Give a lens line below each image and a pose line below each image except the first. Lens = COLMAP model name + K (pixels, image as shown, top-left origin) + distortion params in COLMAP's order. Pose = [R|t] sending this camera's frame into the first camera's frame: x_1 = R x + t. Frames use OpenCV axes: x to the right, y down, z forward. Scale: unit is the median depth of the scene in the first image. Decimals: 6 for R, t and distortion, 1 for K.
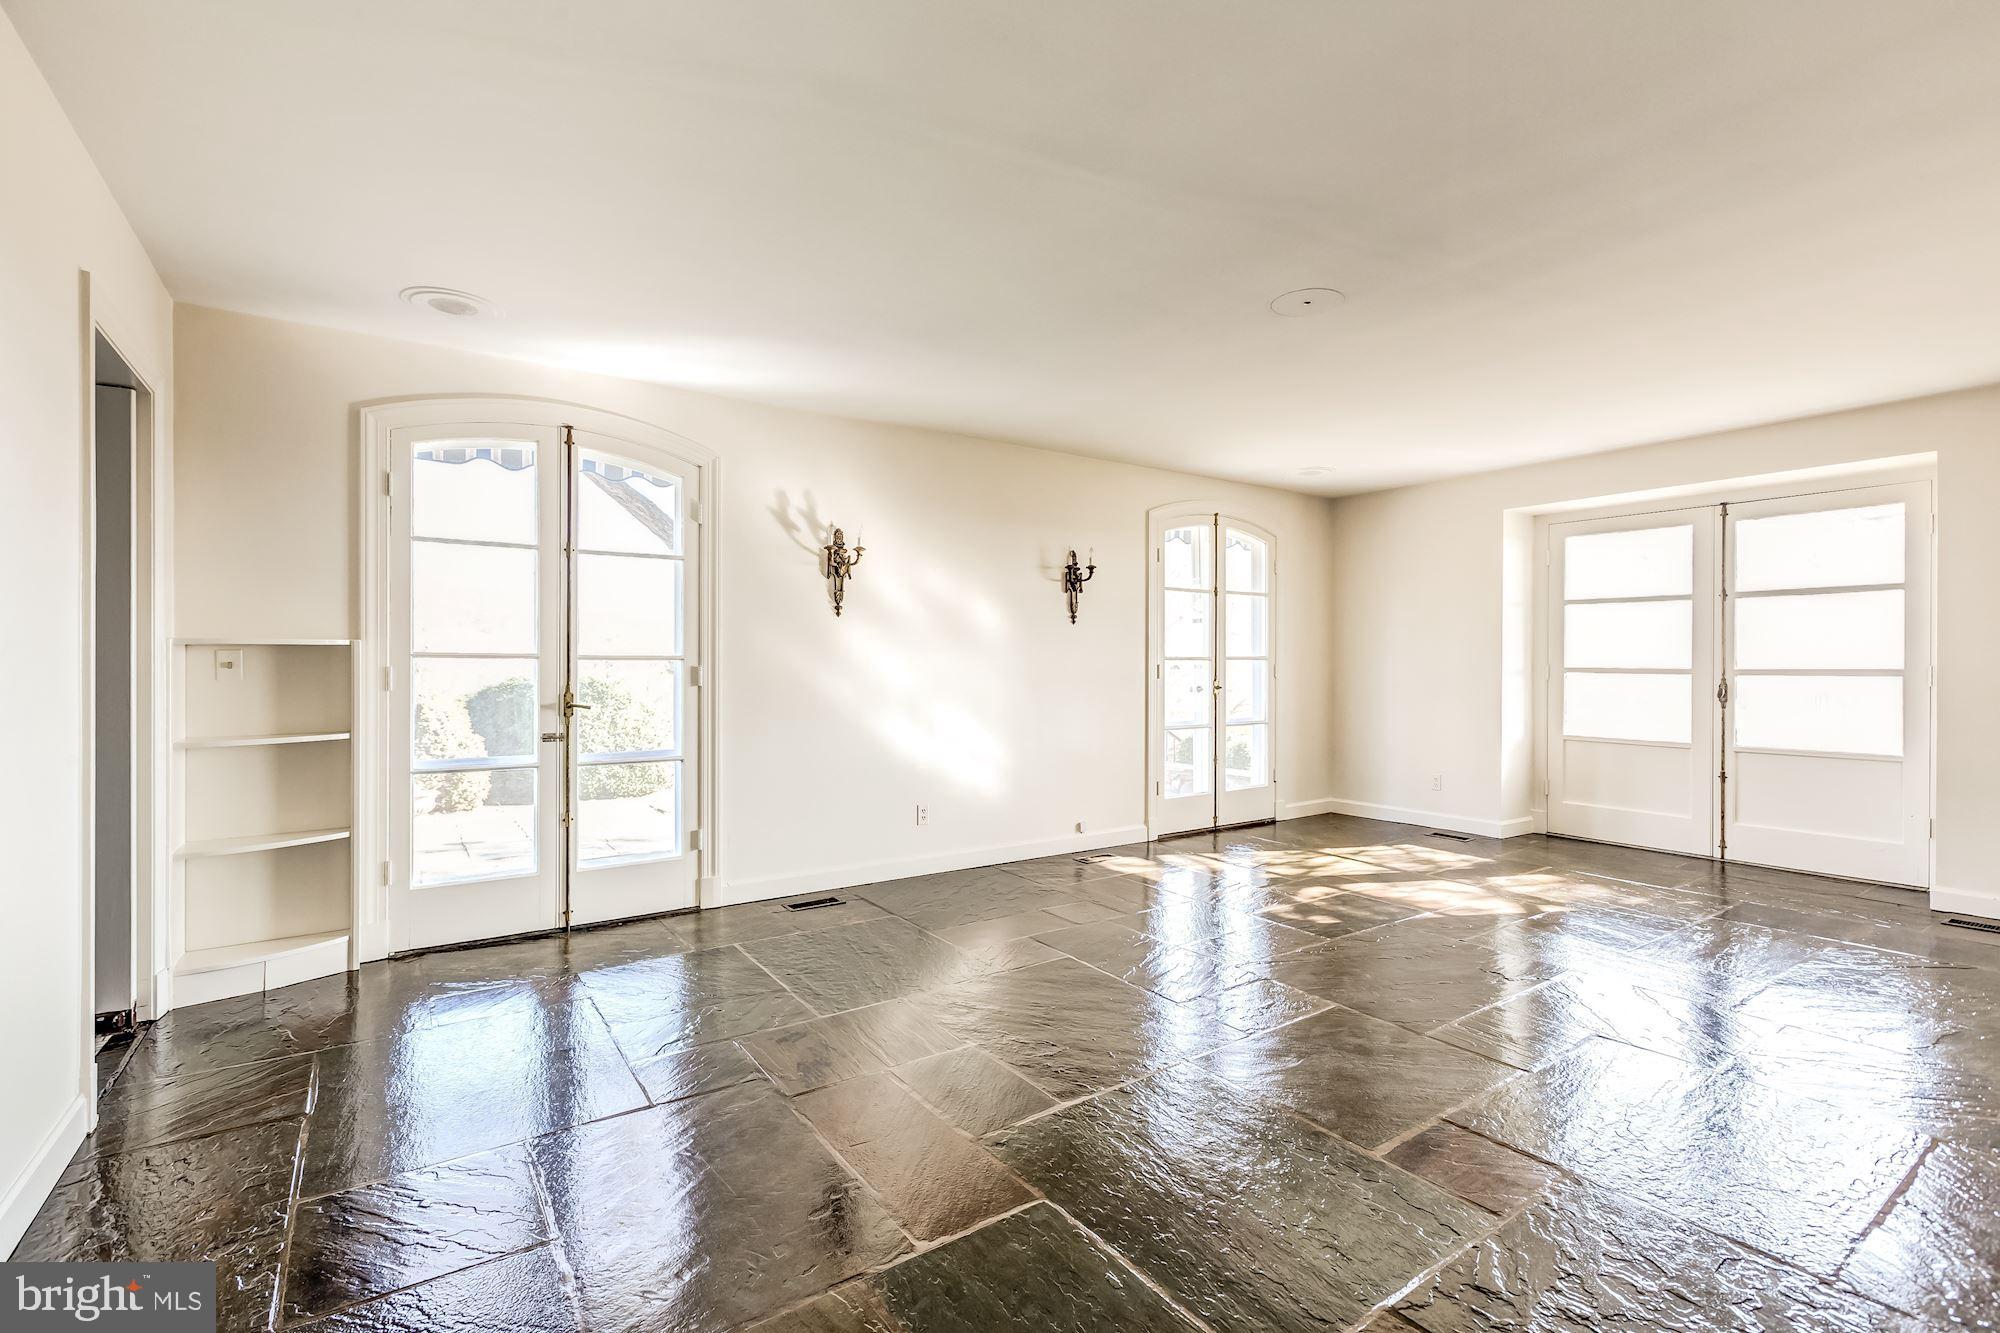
lens RADIAL K [[888.8, 0, 993.3], [0, 888.8, 658.7], [0, 0, 1]] dist [0.012892, 0.000269]
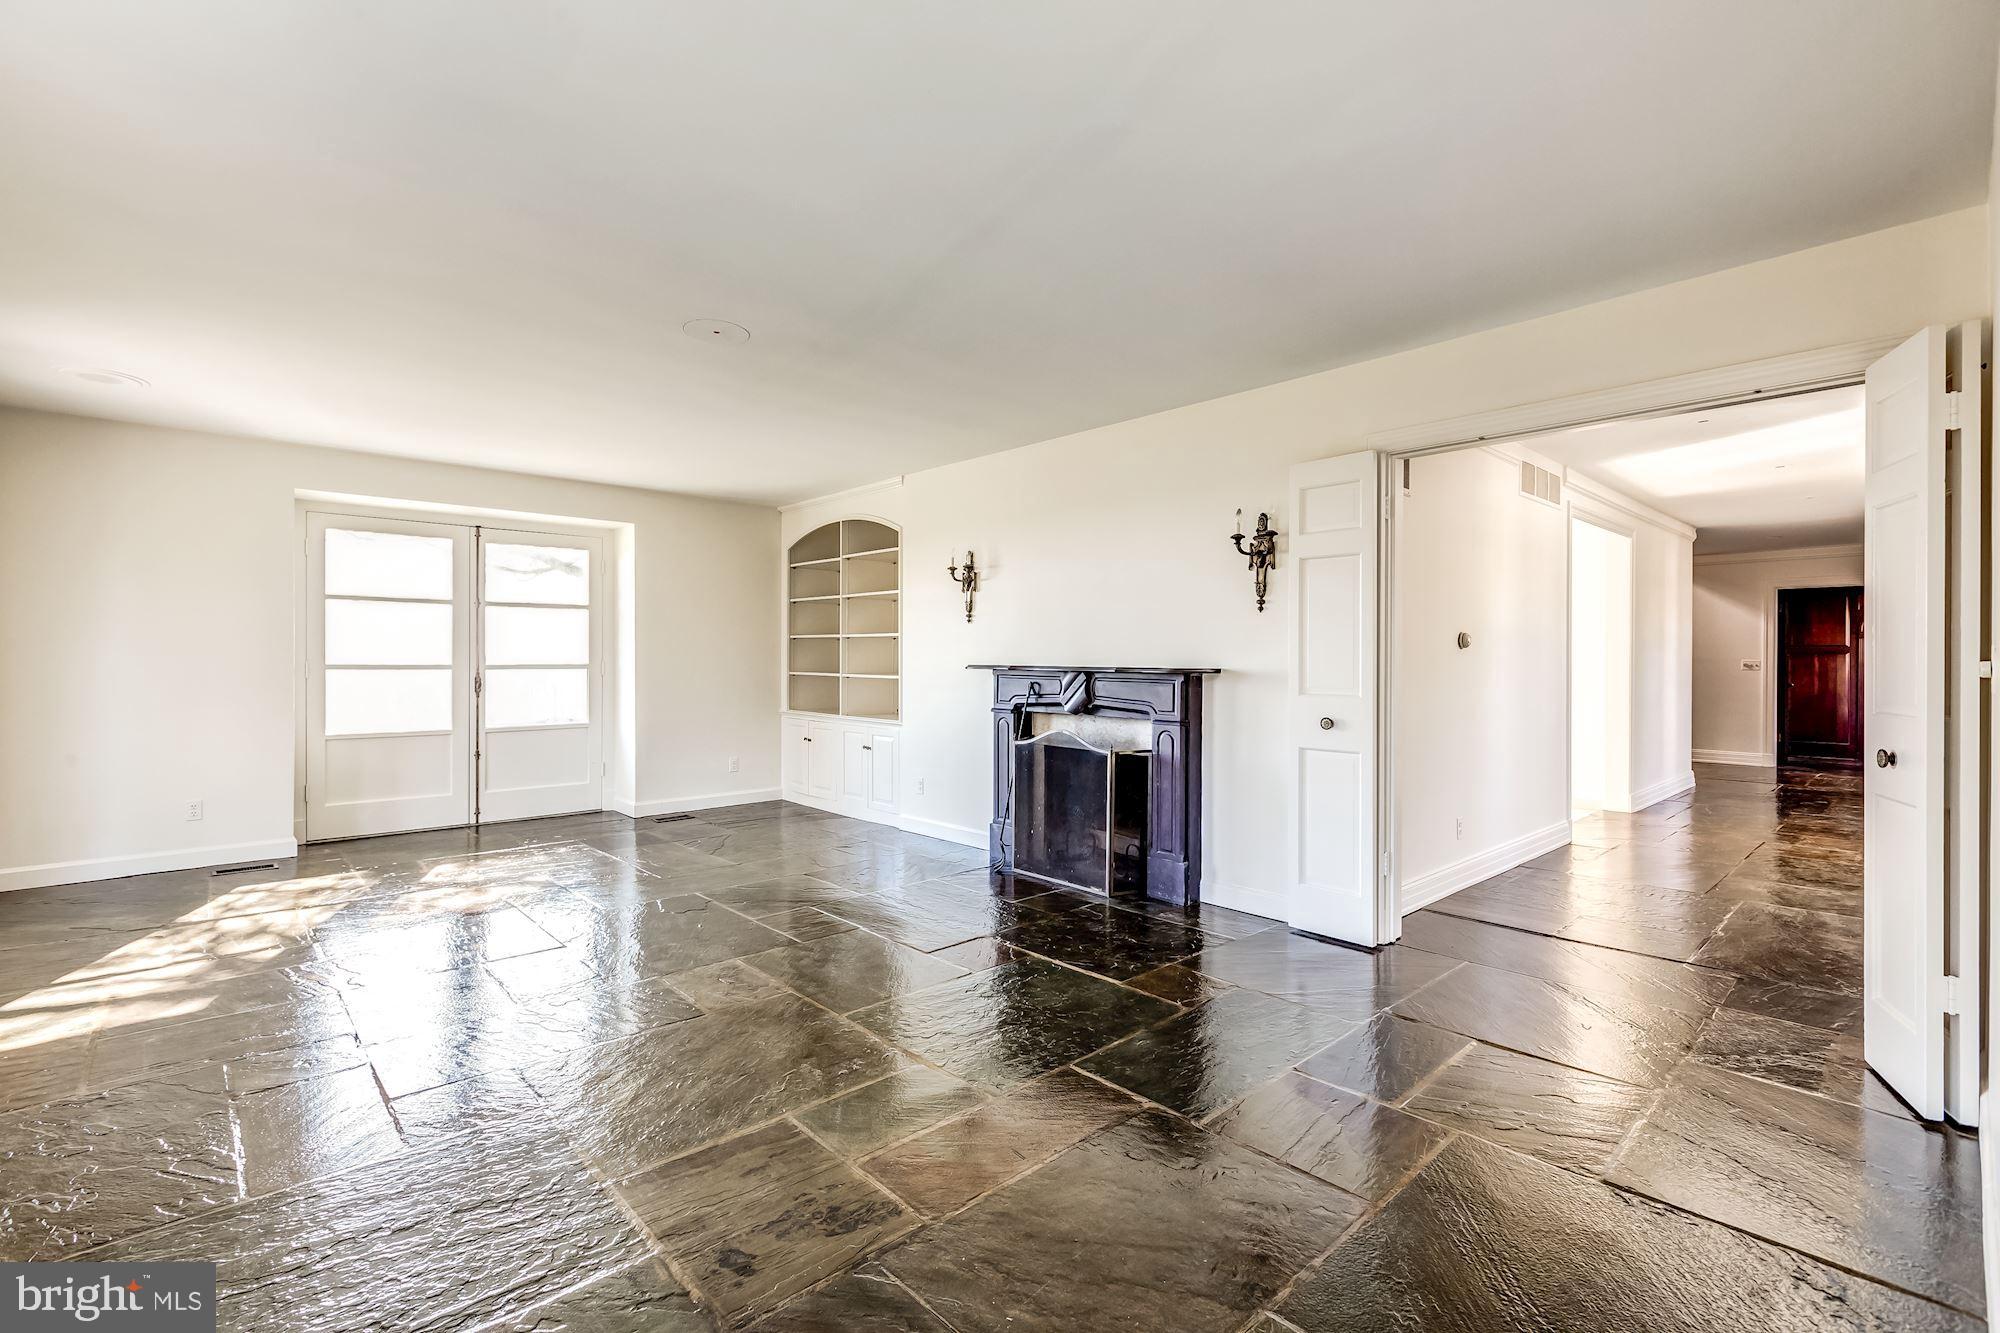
lens RADIAL K [[888.8, 0, 989.0], [0, 888.8, 662.1], [0, 0, 1]] dist [0.012892, 0.000269]
pose [[-0.135699, 0.000259, 0.990750, -0.460861], [-0.003259, 0.999994, -0.000707, 0.006652], [-0.990745, -0.003325, -0.135697, 0.489782]]
